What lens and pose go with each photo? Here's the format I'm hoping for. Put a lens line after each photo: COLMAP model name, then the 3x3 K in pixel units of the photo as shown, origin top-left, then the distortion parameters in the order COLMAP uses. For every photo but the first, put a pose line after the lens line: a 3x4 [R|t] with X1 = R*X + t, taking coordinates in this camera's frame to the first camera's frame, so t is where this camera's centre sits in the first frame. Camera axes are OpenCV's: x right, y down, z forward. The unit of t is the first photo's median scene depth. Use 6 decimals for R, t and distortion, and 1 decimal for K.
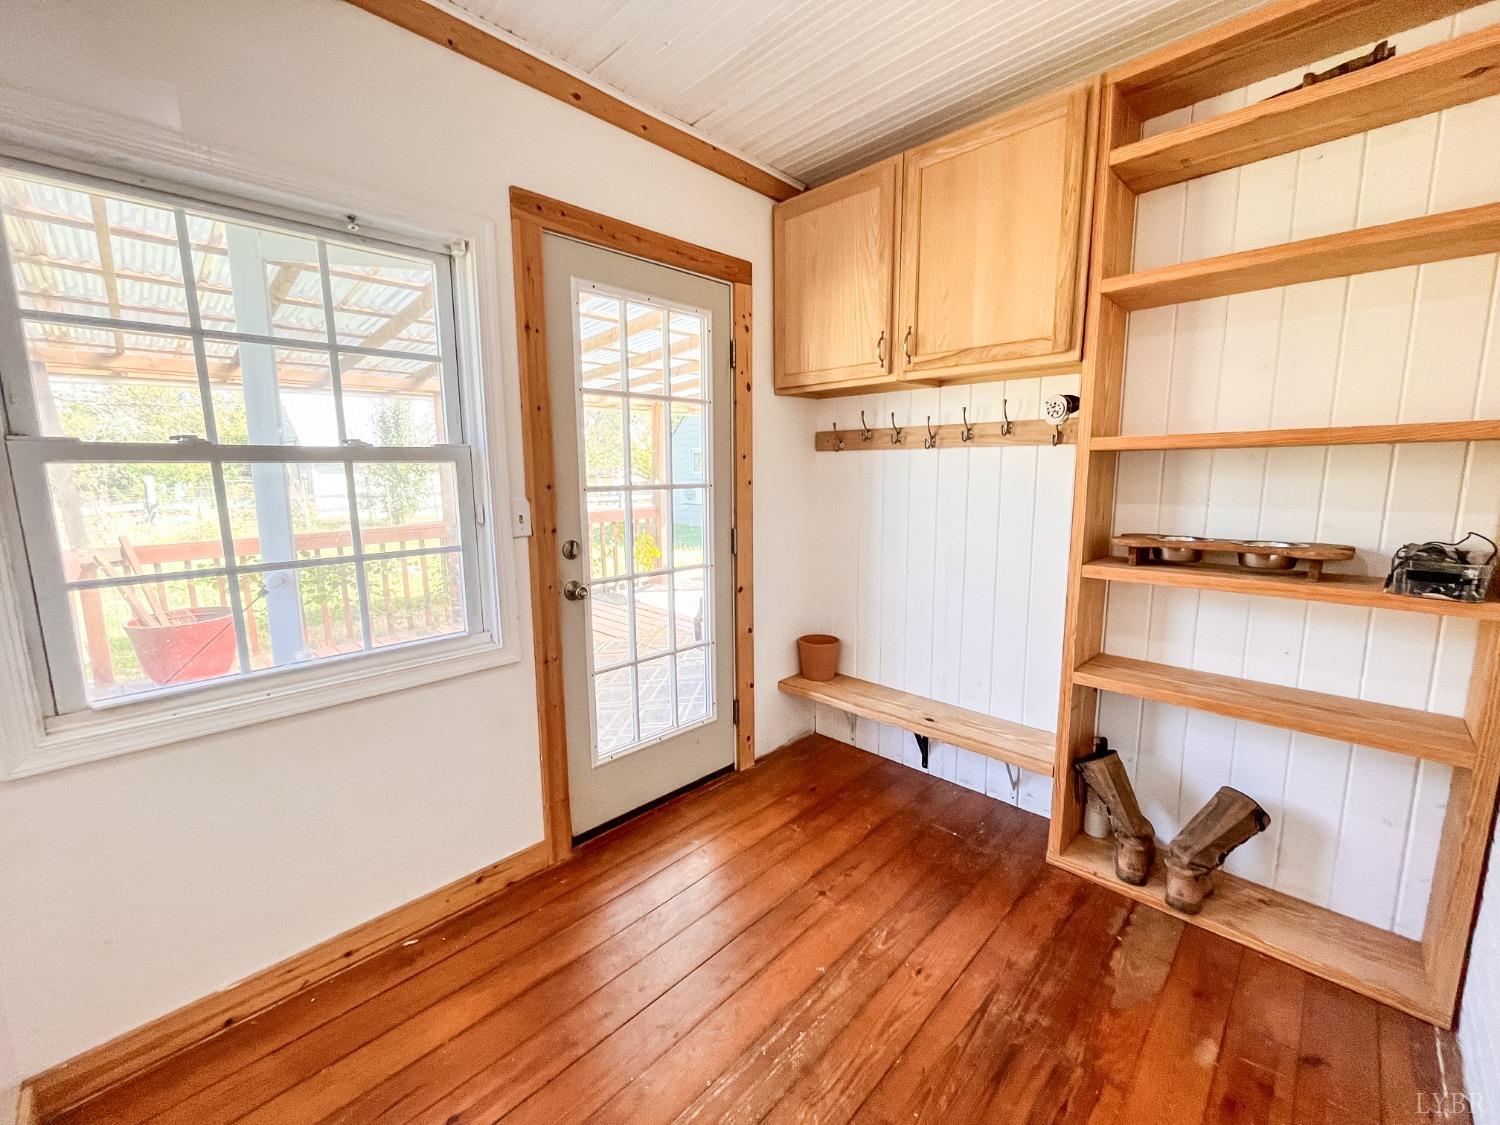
lens RADIAL K [[611.4, 0, 745.6], [0, 611.4, 562.1], [0, 0, 1]] dist [-0.003979, -0.000111]
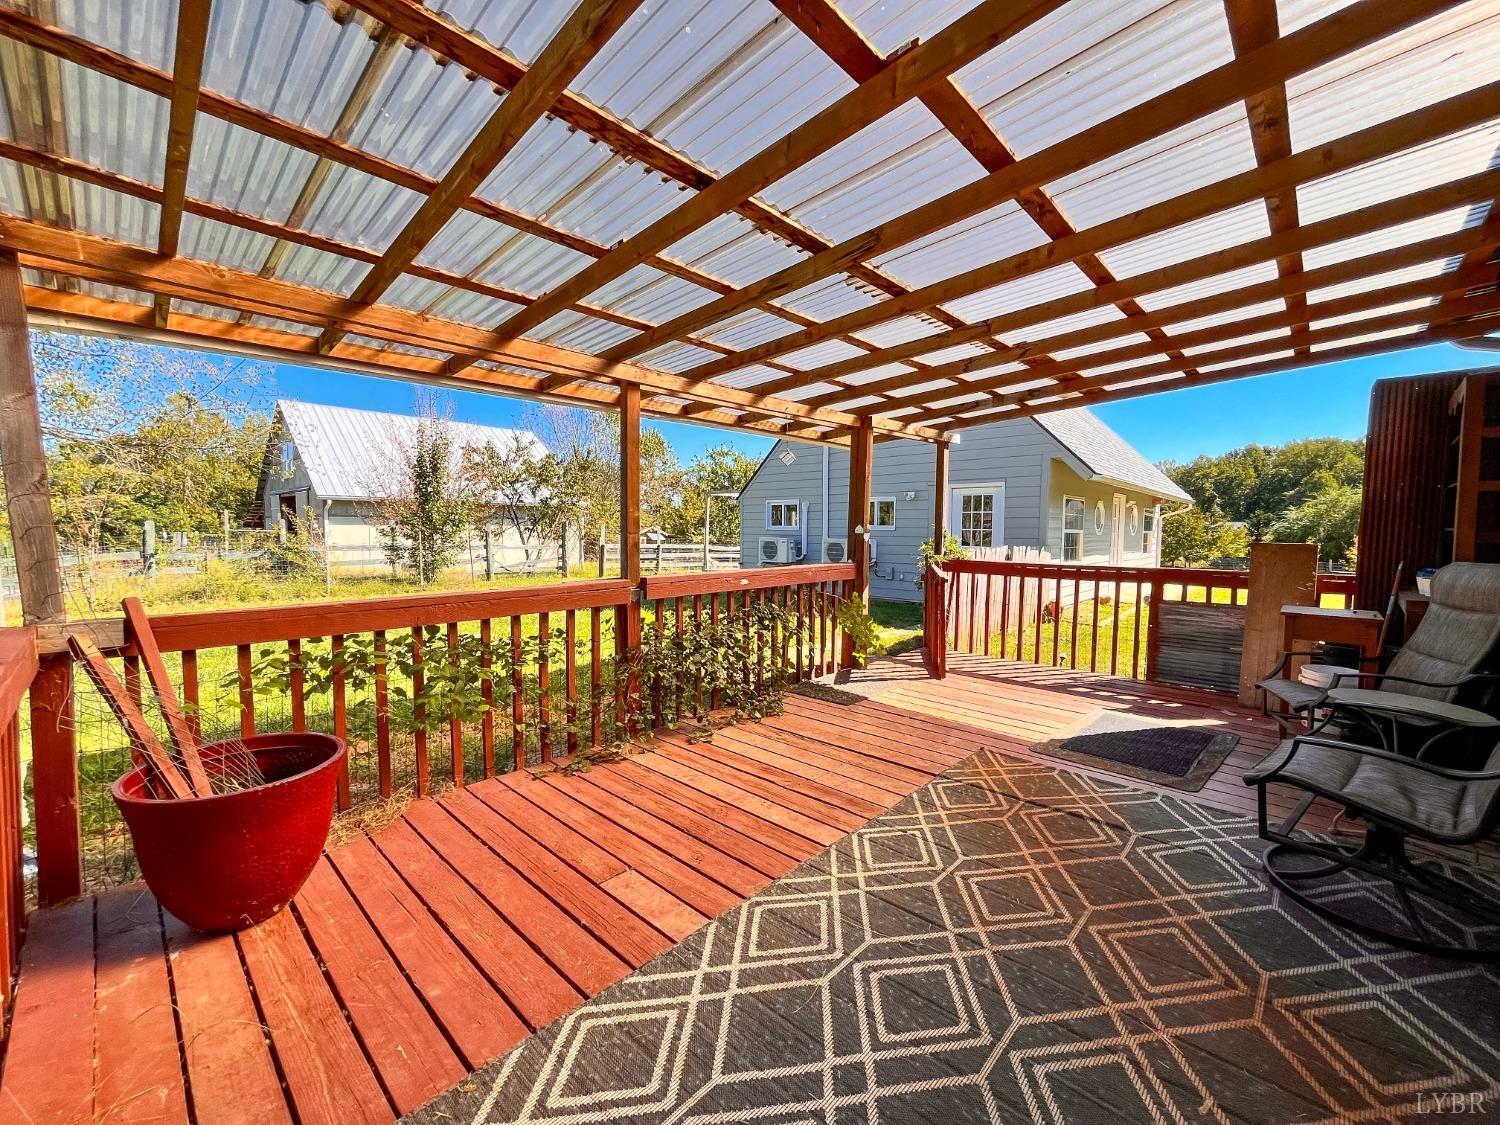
lens RADIAL K [[611.4, 0, 754.7], [0, 611.4, 562.0], [0, 0, 1]] dist [-0.003979, -0.000111]
pose [[0.999692, 0.016663, 0.018400, -0.308314], [-0.014718, 0.994754, -0.101227, -0.017127], [-0.019990, 0.100925, 0.994693, 0.288882]]
